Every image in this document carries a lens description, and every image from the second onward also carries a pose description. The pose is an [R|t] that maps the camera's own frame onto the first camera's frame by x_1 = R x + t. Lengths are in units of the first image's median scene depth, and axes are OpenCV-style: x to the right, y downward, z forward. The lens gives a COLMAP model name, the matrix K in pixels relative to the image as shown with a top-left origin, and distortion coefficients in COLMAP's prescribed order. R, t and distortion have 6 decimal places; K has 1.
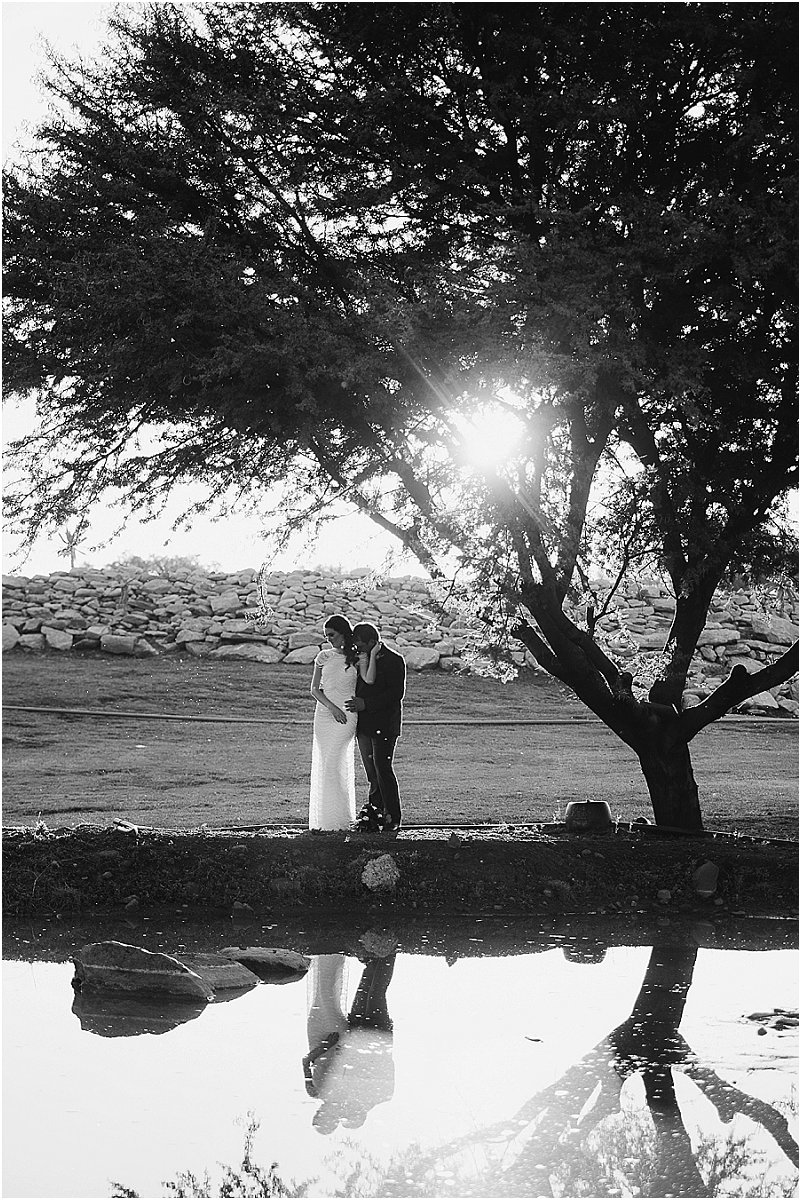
lens RADIAL K [[3220.2, 0, 400.5], [0, 3220.2, 600.0], [0, 0, 1]] dist [-0.091624, -0.112494]
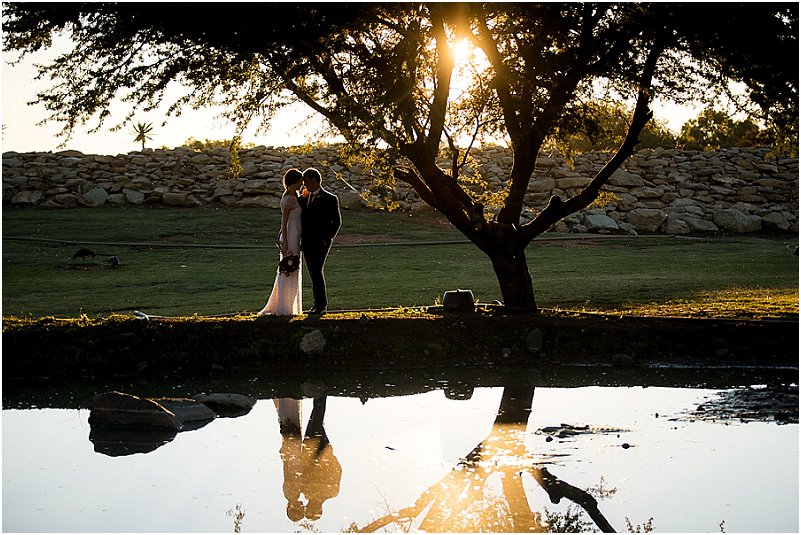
lens RADIAL K [[2155.6, 0, 400.5], [0, 2155.6, 267.5], [0, 0, 1]] dist [-0.066472, -0.281042]
pose [[0.999552, -0.029506, 0.005014, 0.028616], [0.029239, 0.998472, 0.046890, 0.004700], [-0.006390, -0.046723, 0.998887, 0.008288]]
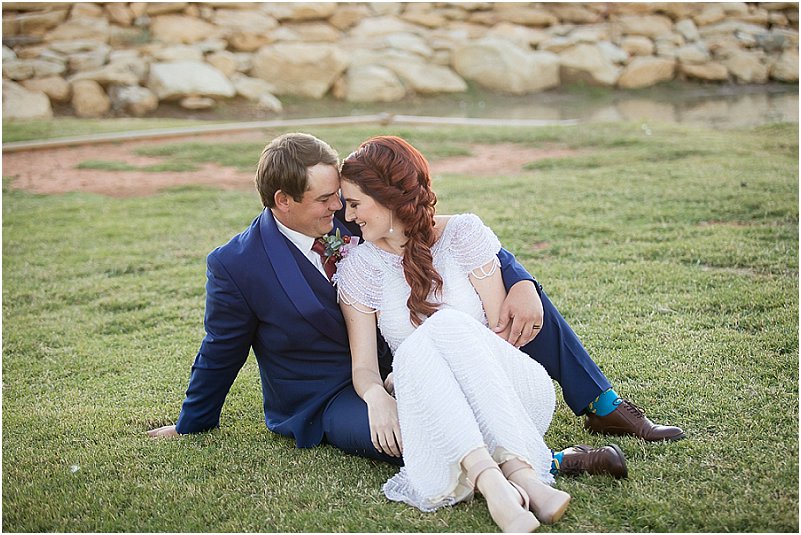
lens RADIAL K [[1807.8, 0, 400.5], [0, 1807.8, 267.5], [0, 0, 1]] dist [-0.068691, -0.268511]
pose [[0.981336, -0.077352, 0.176059, 0.226558], [0.052154, 0.988275, 0.143500, 0.049069], [-0.185095, -0.131639, 0.973864, 1.739672]]
